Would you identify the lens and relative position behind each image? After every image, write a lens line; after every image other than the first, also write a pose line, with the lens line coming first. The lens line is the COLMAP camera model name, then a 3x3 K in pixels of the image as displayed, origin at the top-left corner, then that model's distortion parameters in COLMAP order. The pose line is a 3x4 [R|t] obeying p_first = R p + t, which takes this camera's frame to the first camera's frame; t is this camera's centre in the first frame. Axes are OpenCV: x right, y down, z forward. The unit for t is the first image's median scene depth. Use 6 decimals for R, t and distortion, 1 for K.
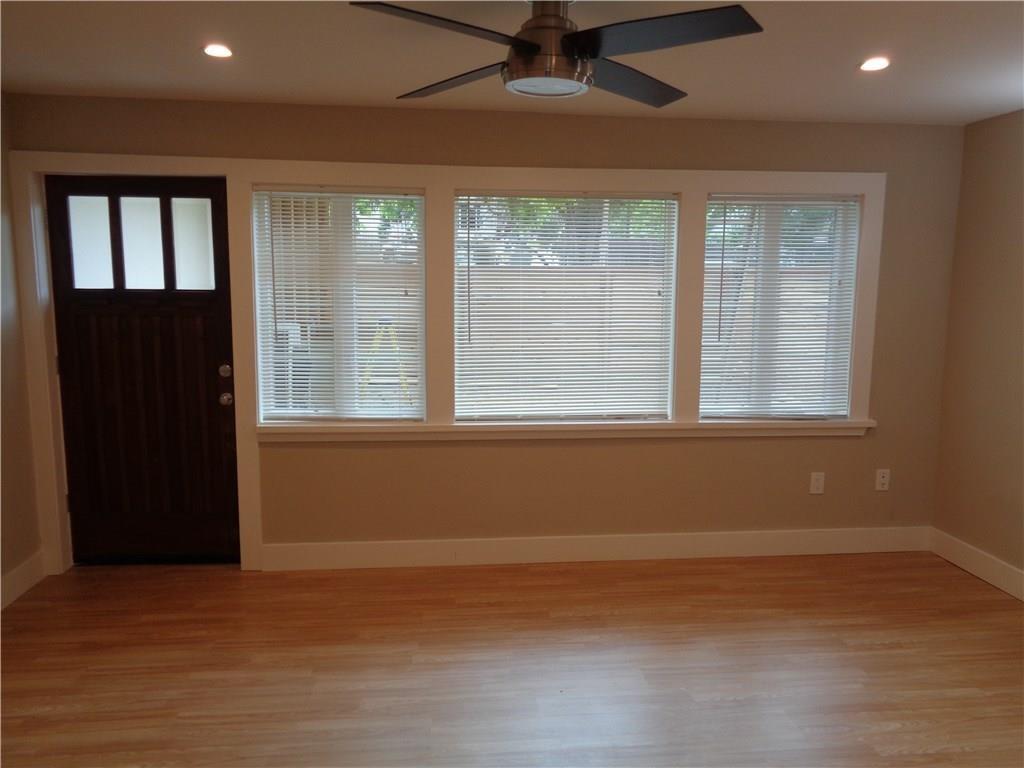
lens RADIAL K [[744.9, 0, 512.0], [0, 744.9, 384.0], [0, 0, 1]] dist [-0.001387, 0.000367]
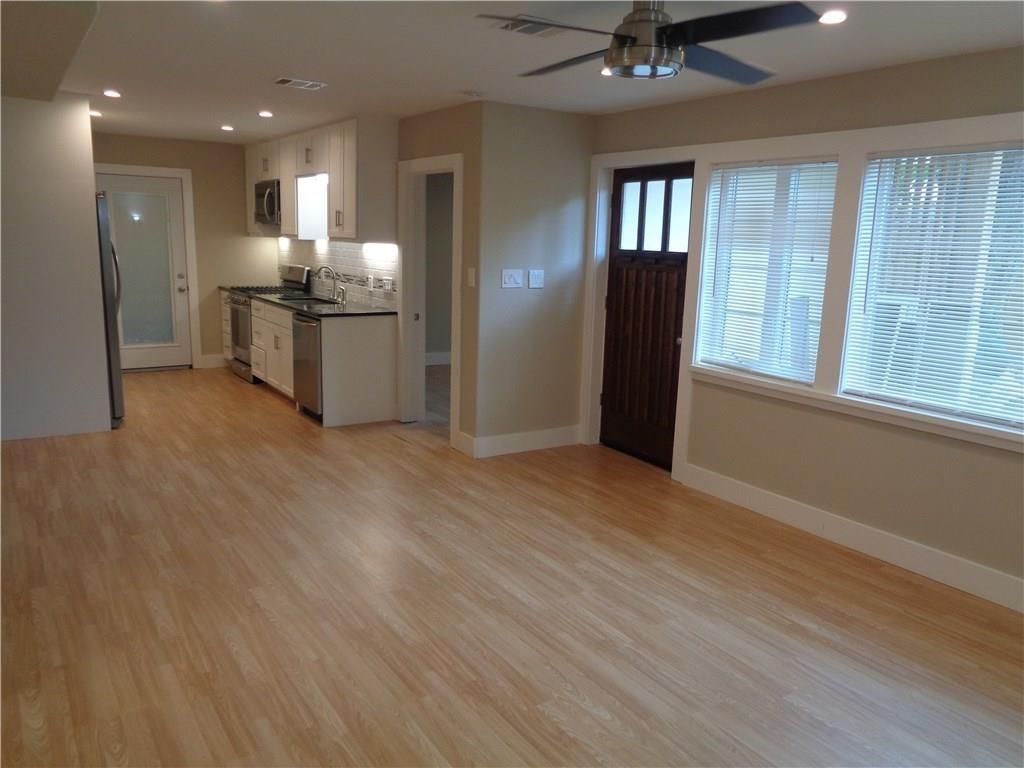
lens RADIAL K [[765.5, 0, 517.7], [0, 765.5, 381.6], [0, 0, 1]] dist [-0.000059, 0.002279]
pose [[0.465487, 0.169079, -0.868754, 0.621001], [-0.139003, 0.983367, 0.116906, -0.024267], [0.874071, 0.066341, 0.481247, 0.151309]]
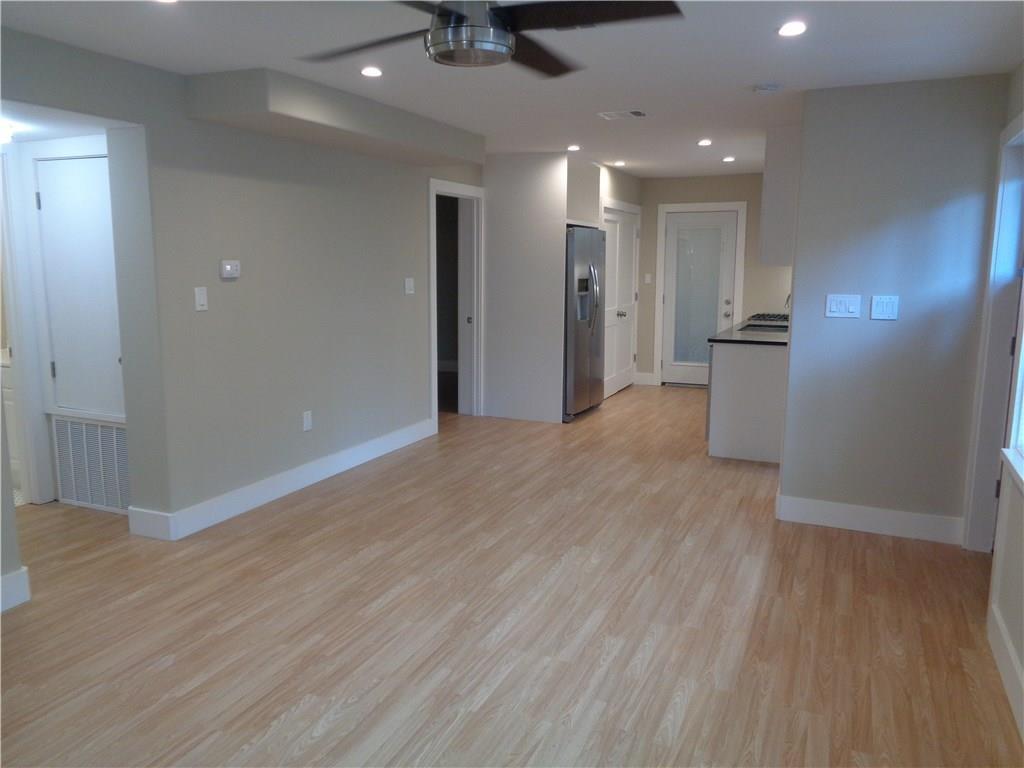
lens RADIAL K [[765.5, 0, 517.7], [0, 765.5, 381.6], [0, 0, 1]] dist [-0.000059, 0.002279]
pose [[-0.501454, 0.127160, -0.855789, 0.562255], [-0.119162, 0.969563, 0.213889, -0.117048], [0.856939, 0.209233, -0.471038, 0.929723]]
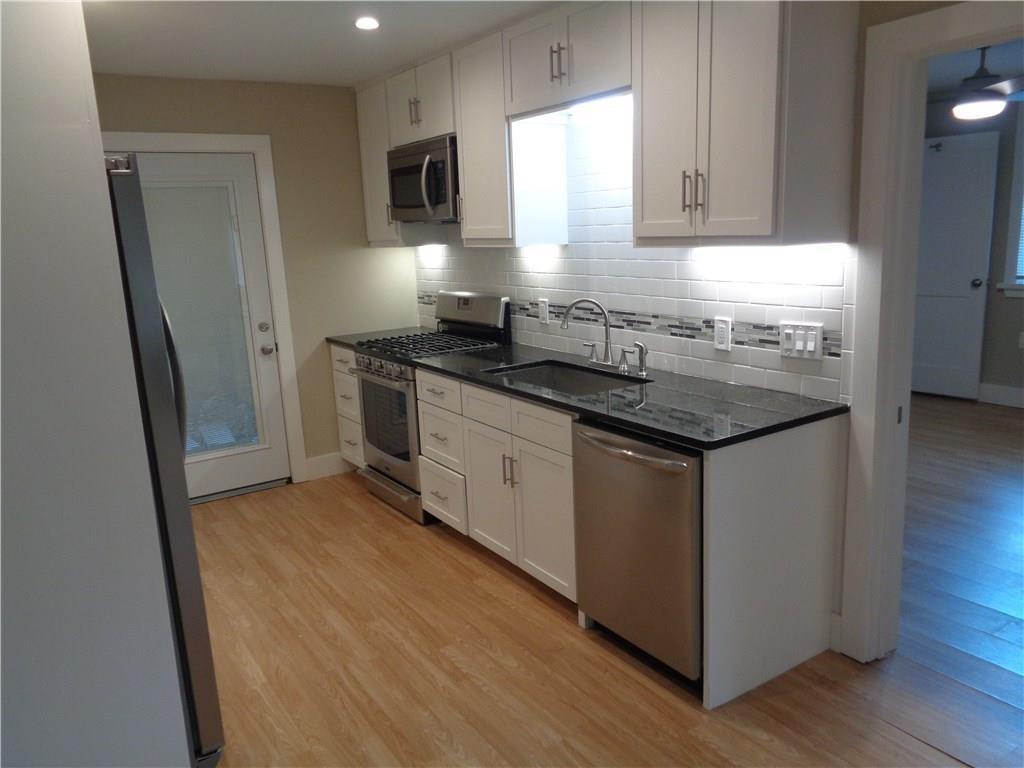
lens RADIAL K [[765.5, 0, 517.7], [0, 765.5, 381.6], [0, 0, 1]] dist [-0.000059, 0.002279]
pose [[0.457004, 0.148612, -0.876961, -0.475750], [-0.065771, 0.988890, 0.133305, -0.035685], [0.887029, -0.003243, 0.461702, 0.135479]]
